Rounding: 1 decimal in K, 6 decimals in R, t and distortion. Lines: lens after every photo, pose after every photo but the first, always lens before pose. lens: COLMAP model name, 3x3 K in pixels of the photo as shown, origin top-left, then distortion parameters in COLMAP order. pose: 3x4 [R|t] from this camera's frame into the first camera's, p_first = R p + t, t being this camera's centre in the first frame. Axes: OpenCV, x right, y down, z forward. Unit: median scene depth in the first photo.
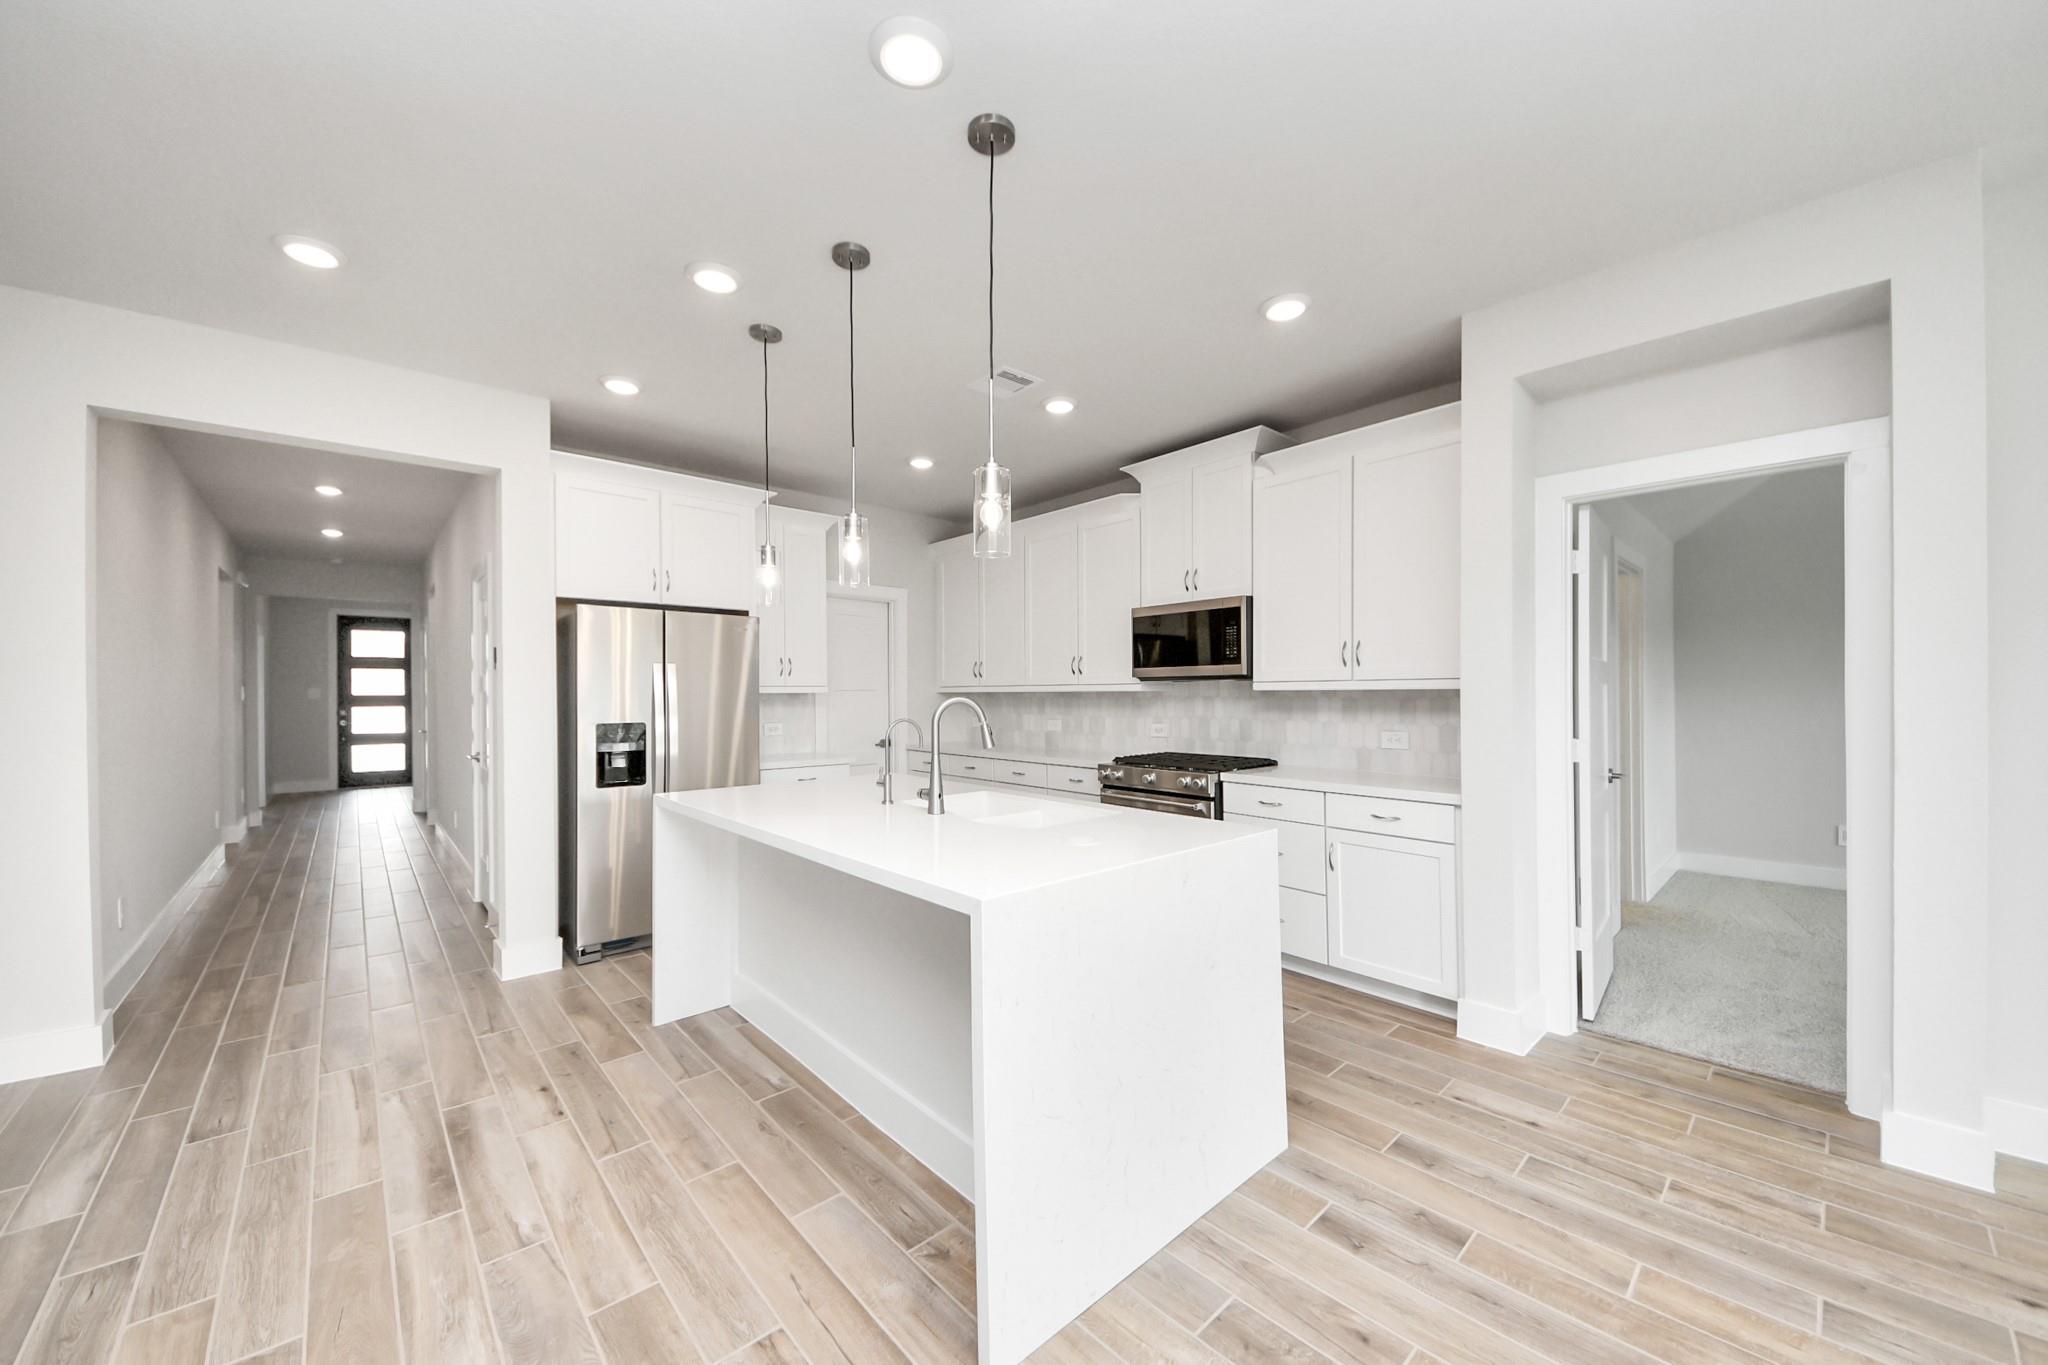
lens RADIAL K [[741.4, 0, 1008.2], [0, 741.4, 705.7], [0, 0, 1]] dist [0.002363, -0.008001]
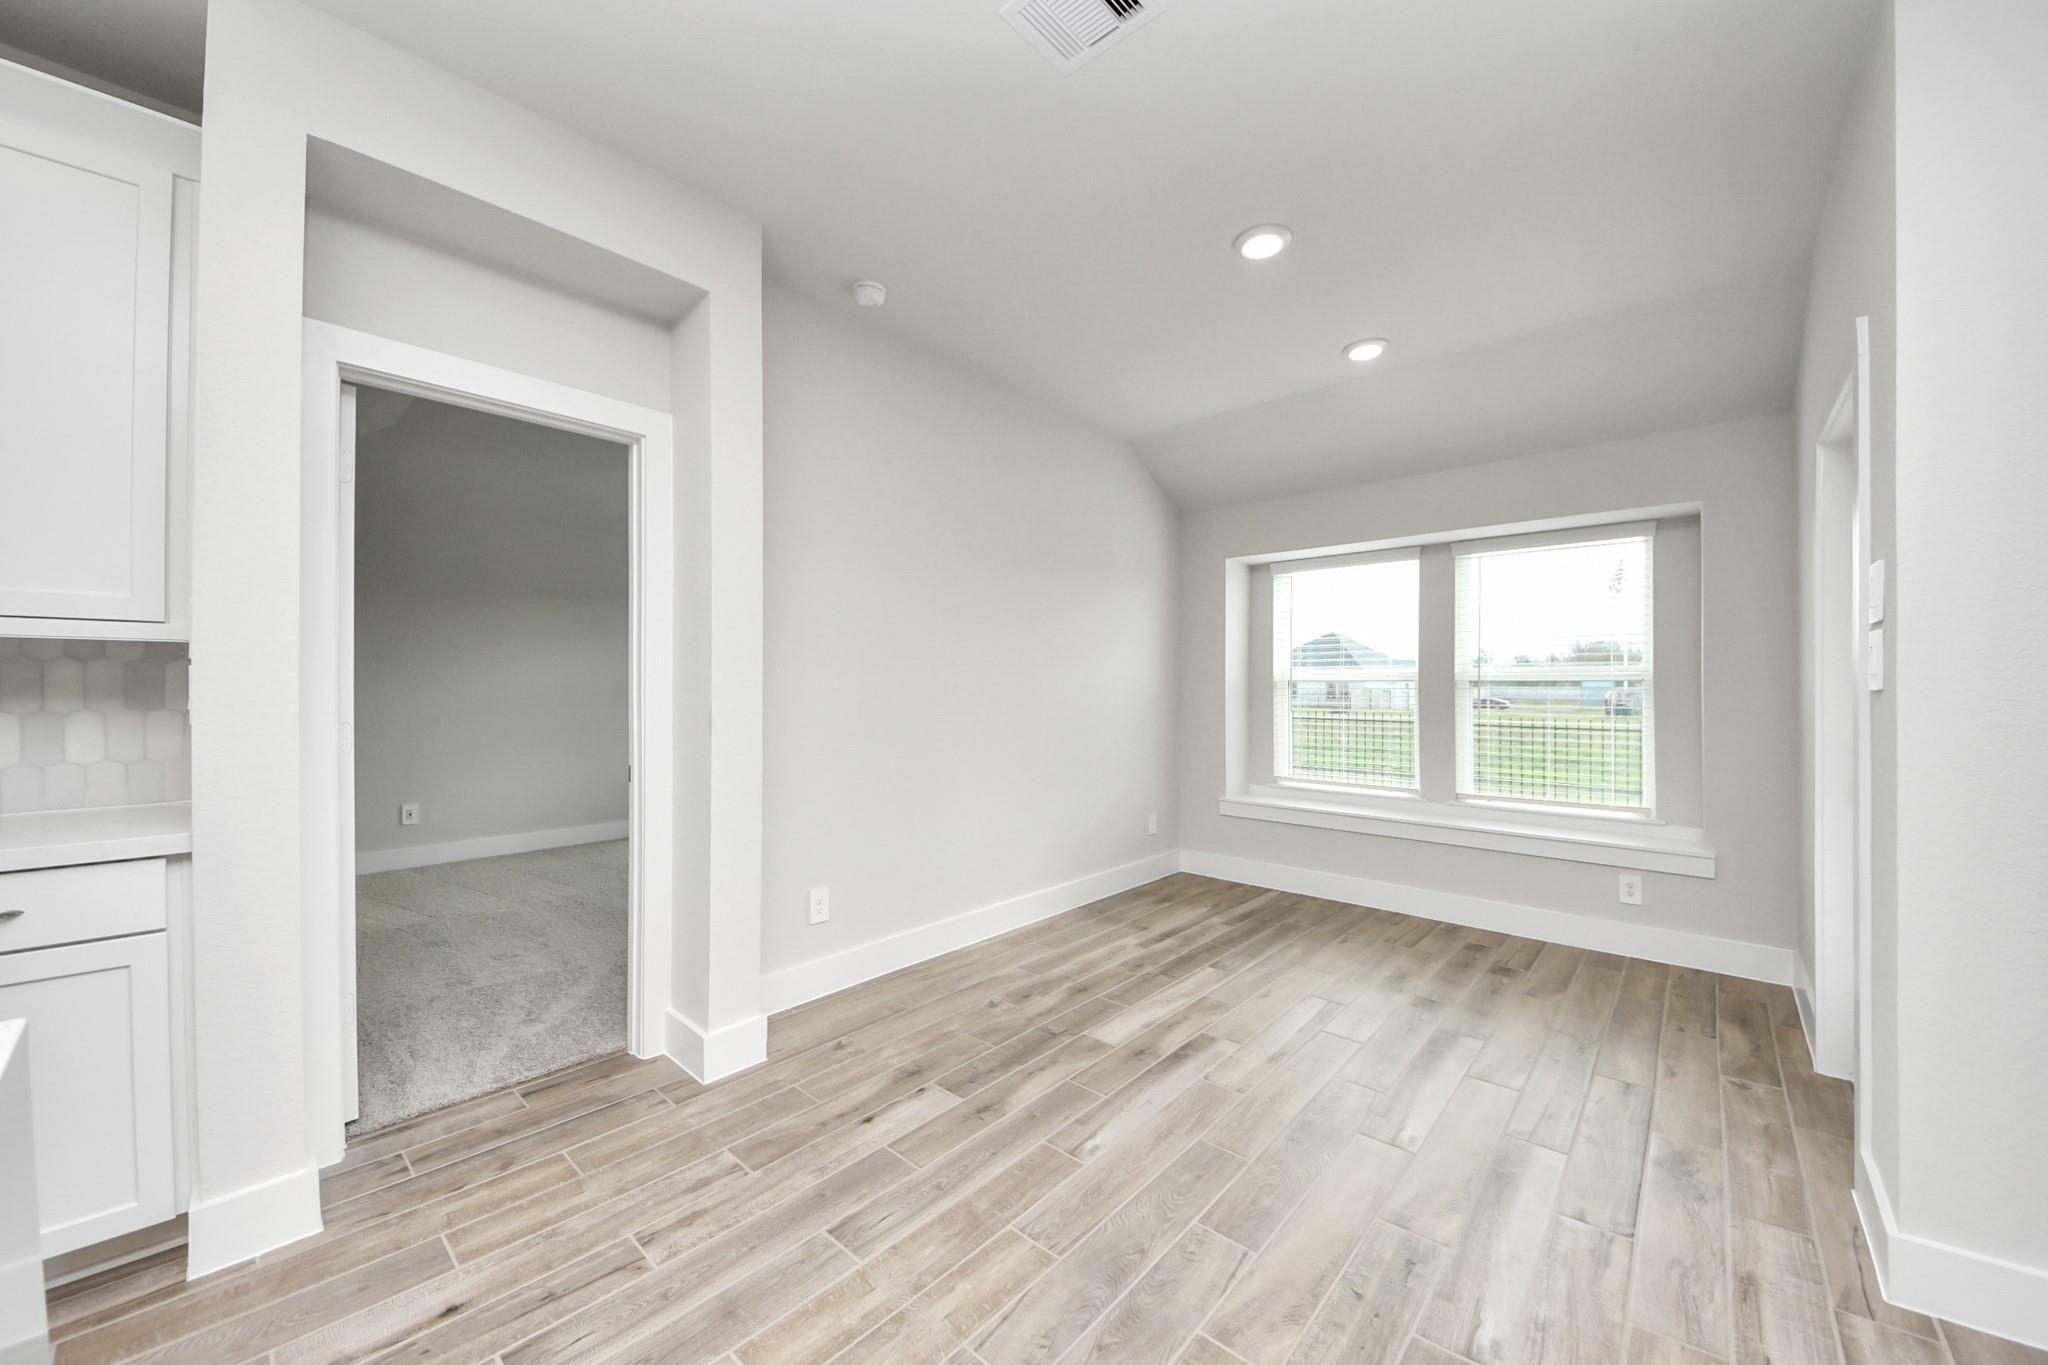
lens RADIAL K [[741.4, 0, 1023.3], [0, 741.4, 689.9], [0, 0, 1]] dist [0.002363, -0.008001]
pose [[-0.091723, 0.000536, 0.995784, 0.020834], [0.024726, 0.999693, 0.001739, 0.026255], [-0.995478, 0.024781, -0.091708, 0.460457]]
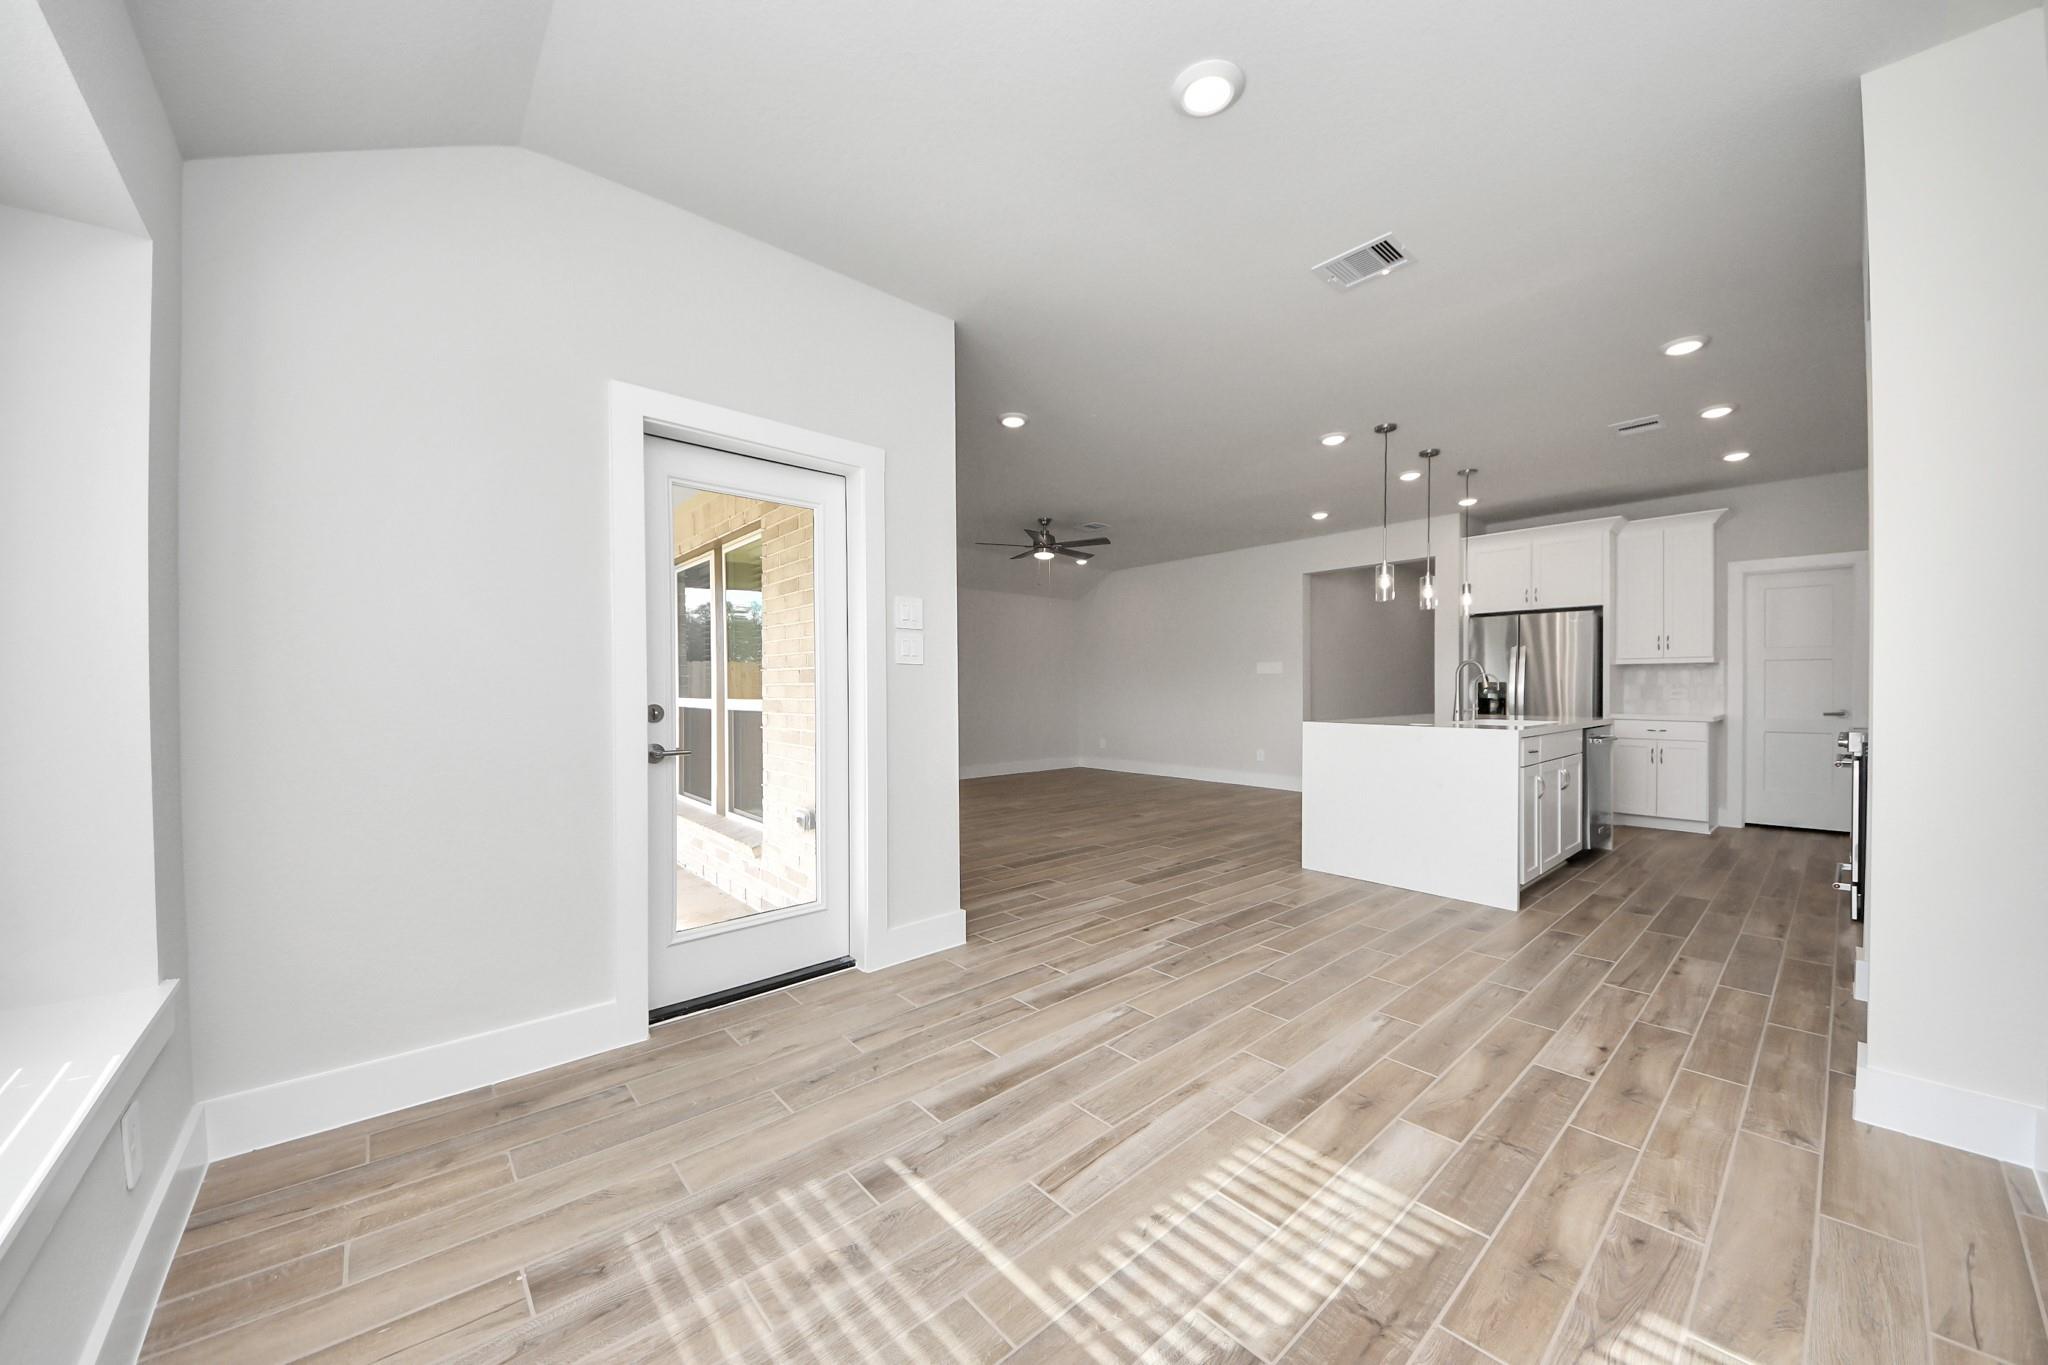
lens RADIAL K [[741.4, 0, 1007.4], [0, 741.4, 680.1], [0, 0, 1]] dist [0.002363, -0.008001]
pose [[-0.038559, -0.000841, -0.999256, 1.697612], [-0.022812, 0.999740, 0.000039, 0.067291], [0.998996, 0.022796, -0.038568, -0.102145]]
